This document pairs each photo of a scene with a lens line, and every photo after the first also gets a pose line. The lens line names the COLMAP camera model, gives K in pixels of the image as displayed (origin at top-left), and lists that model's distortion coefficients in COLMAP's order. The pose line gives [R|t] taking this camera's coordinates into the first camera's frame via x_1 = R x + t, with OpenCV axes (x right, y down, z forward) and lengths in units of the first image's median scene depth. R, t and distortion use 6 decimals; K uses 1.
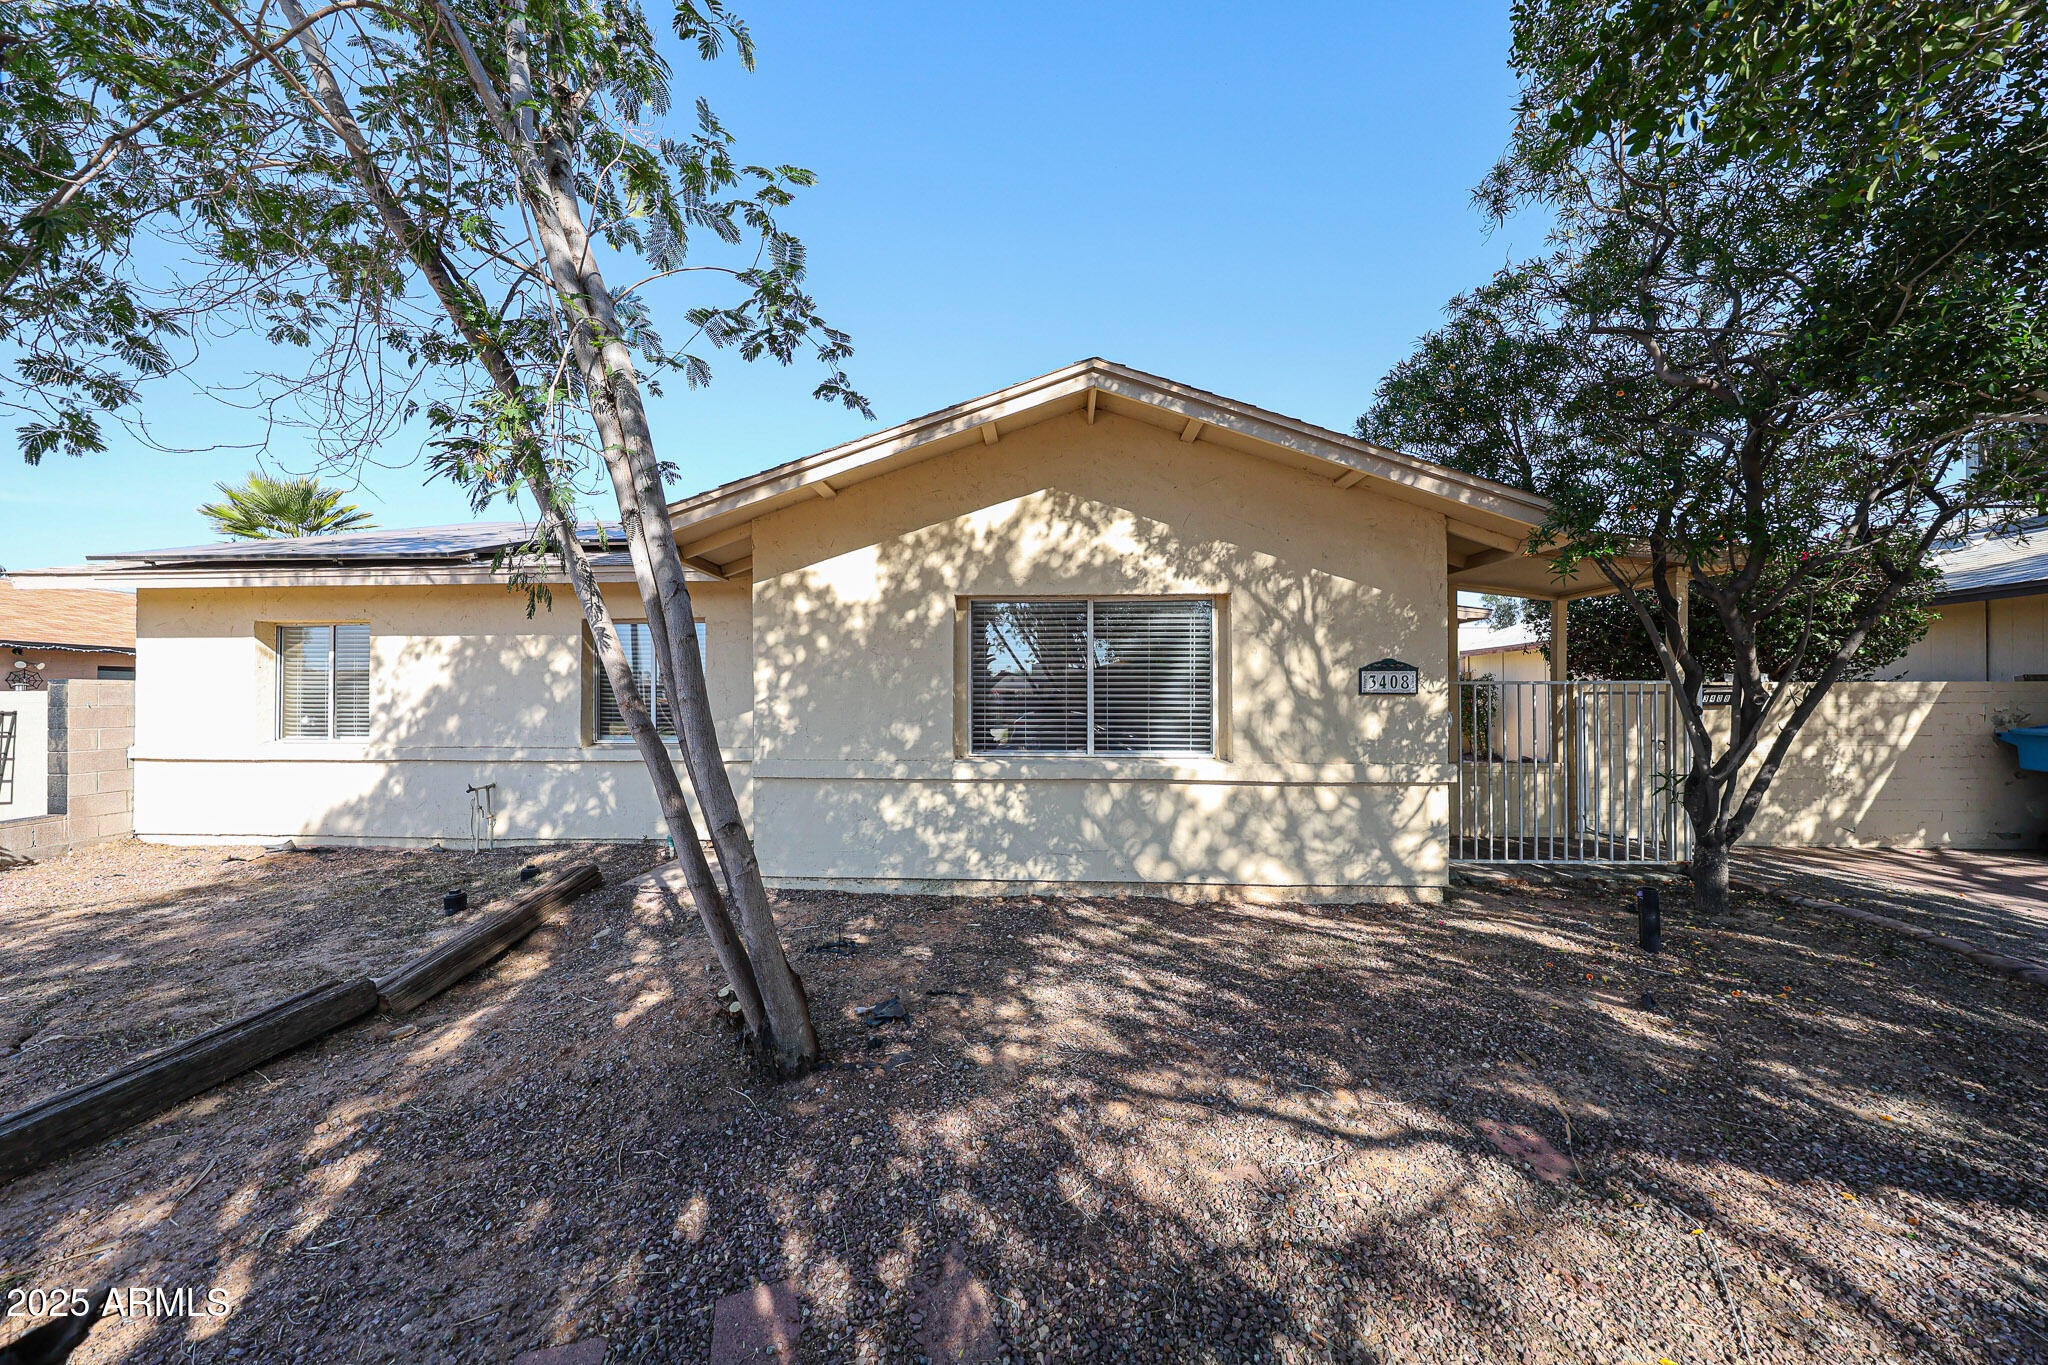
lens RADIAL K [[686.4, 0, 1024.5], [0, 686.4, 689.1], [0, 0, 1]] dist [0.003105, 0.000130]
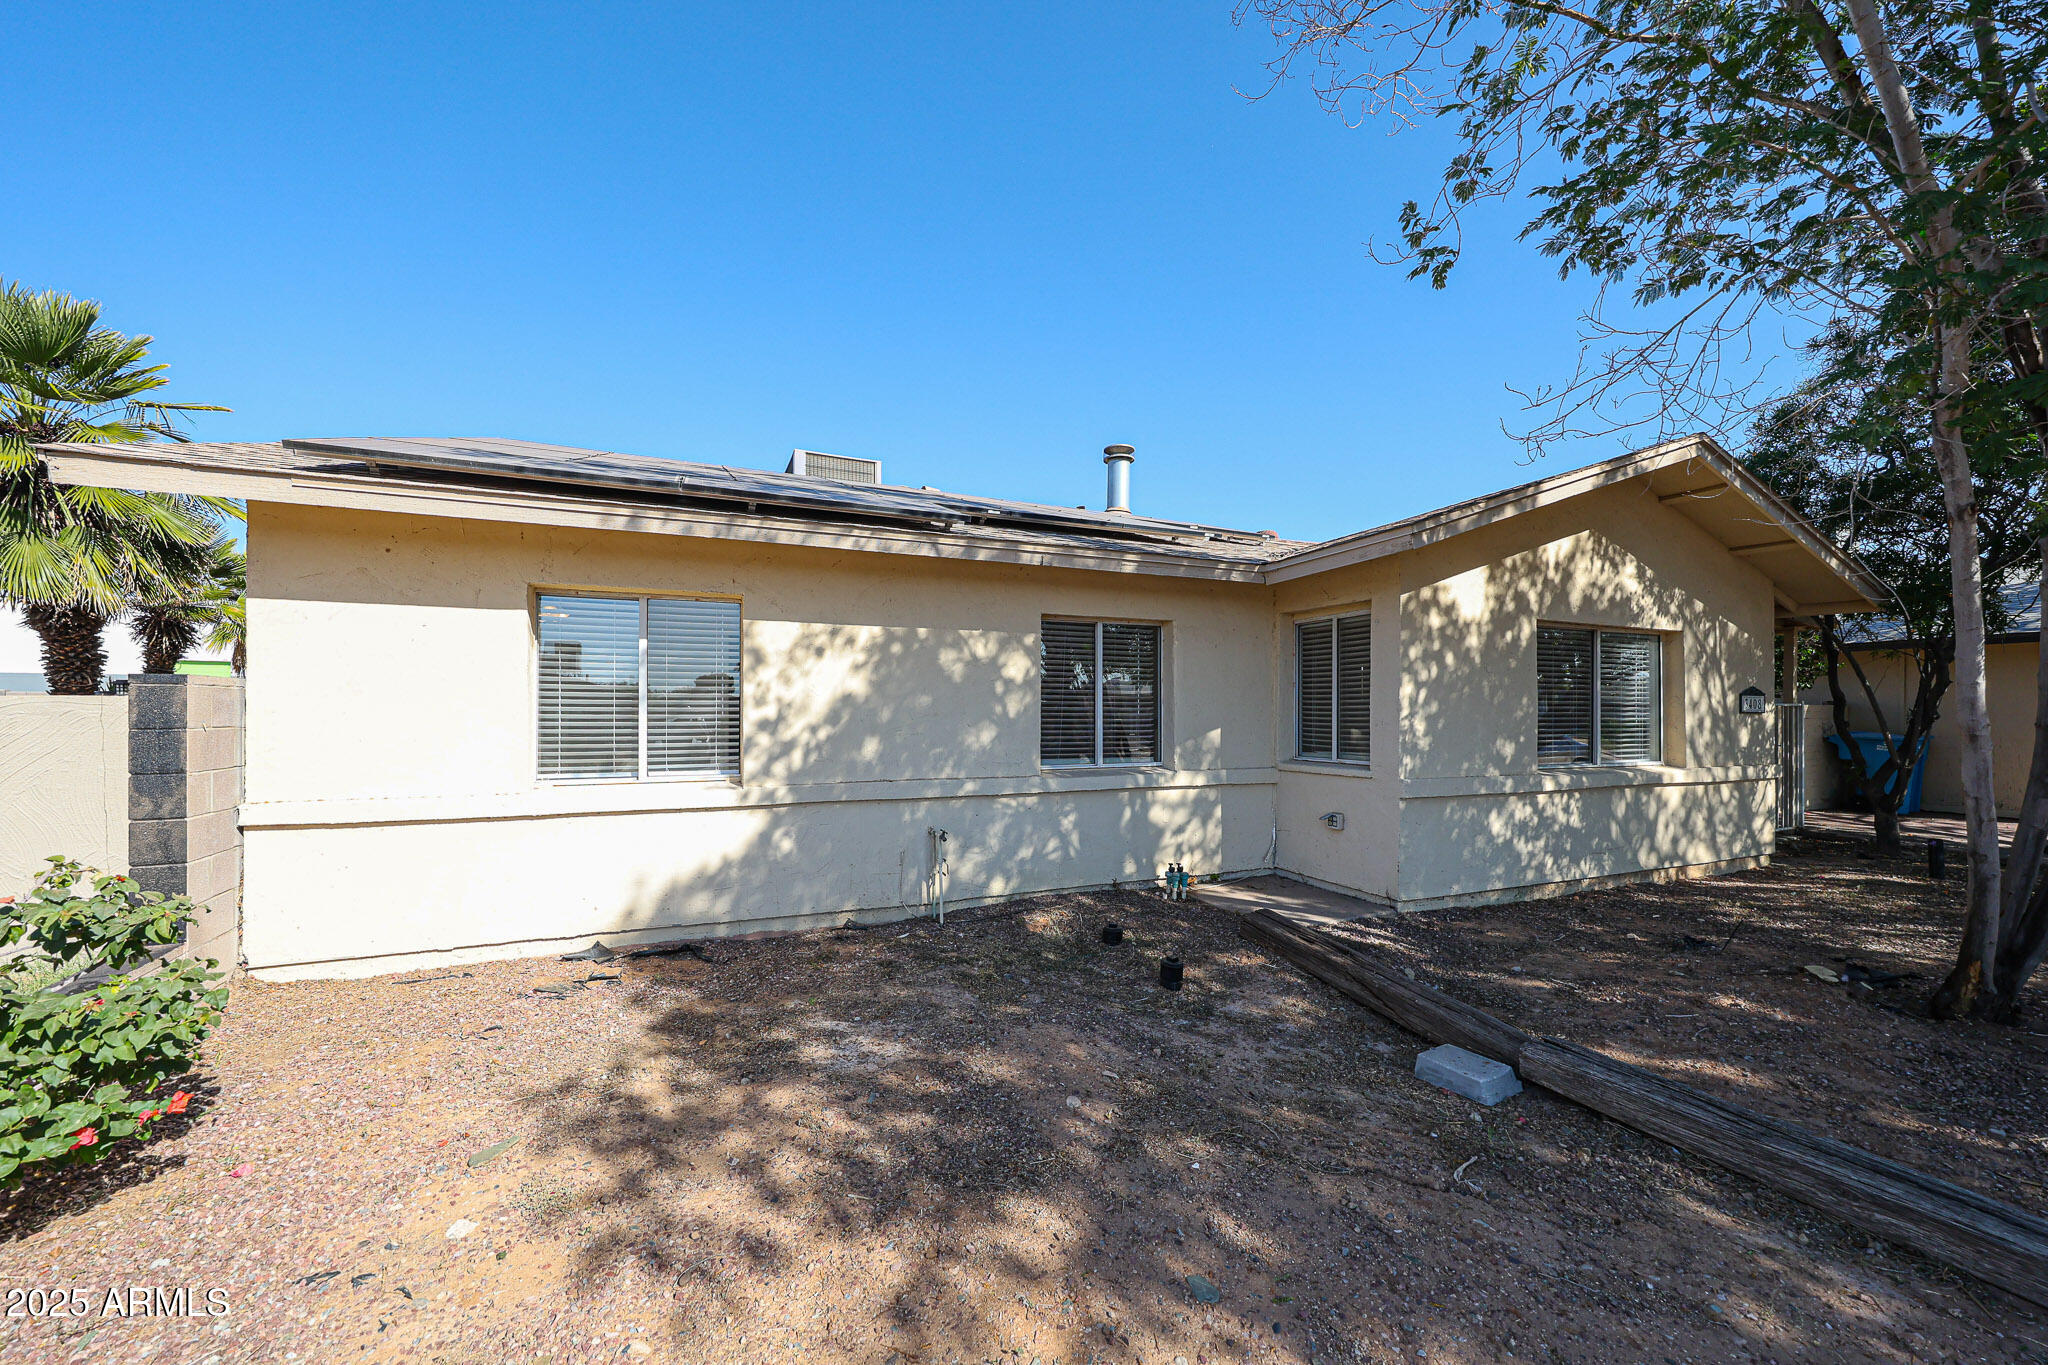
lens RADIAL K [[765.6, 0, 1025.6], [0, 765.6, 700.5], [0, 0, 1]] dist [-0.000905, -0.000301]
pose [[0.898013, 0.009694, 0.439861, -1.338572], [-0.011239, 0.999936, 0.000908, -0.001973], [-0.439825, -0.005759, 0.898065, 0.277352]]
